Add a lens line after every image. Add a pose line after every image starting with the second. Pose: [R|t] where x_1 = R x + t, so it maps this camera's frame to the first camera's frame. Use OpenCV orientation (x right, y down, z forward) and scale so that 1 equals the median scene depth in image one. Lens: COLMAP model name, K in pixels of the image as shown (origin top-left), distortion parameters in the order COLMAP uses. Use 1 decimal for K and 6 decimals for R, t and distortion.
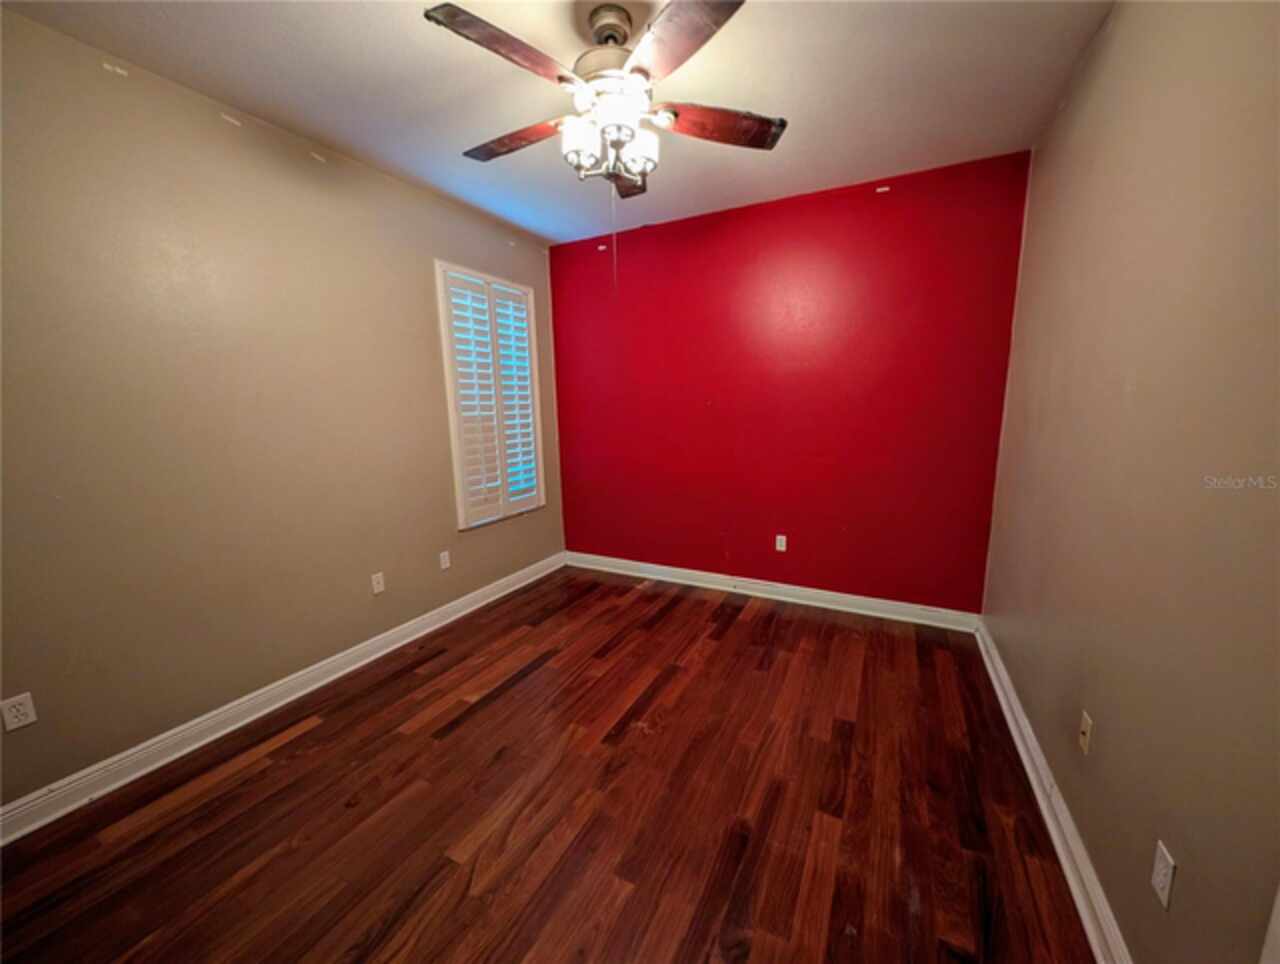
lens RADIAL K [[484.1, 0, 641.4], [0, 484.1, 486.6], [0, 0, 1]] dist [0.000536, 0.000371]
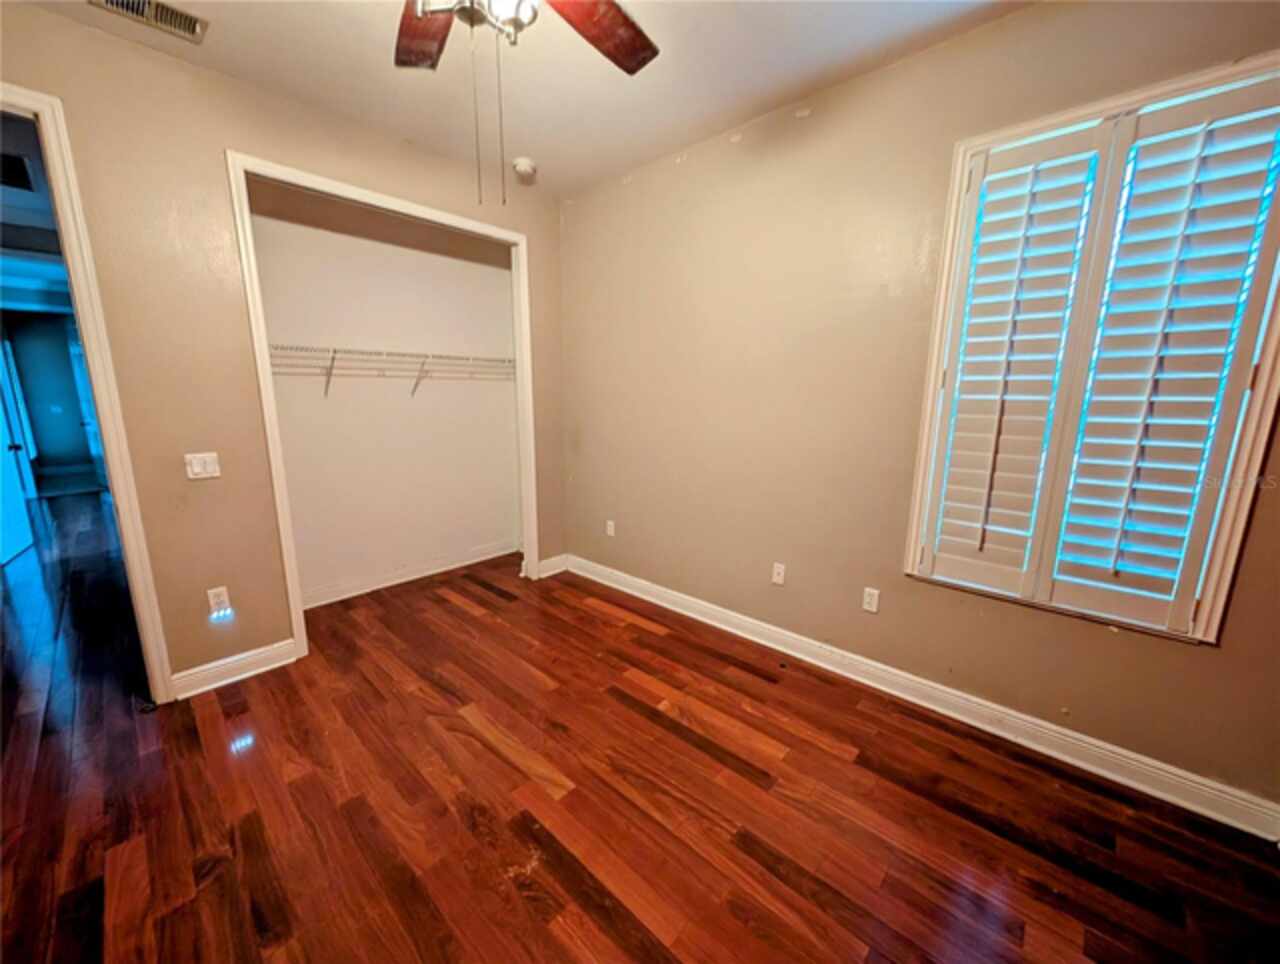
lens RADIAL K [[484.1, 0, 641.4], [0, 484.1, 486.6], [0, 0, 1]] dist [0.000536, 0.000371]
pose [[-0.255738, 0.204066, -0.944963, 0.422861], [-0.161301, 0.954759, 0.249834, -0.172465], [0.953195, 0.216315, -0.211252, 1.022806]]
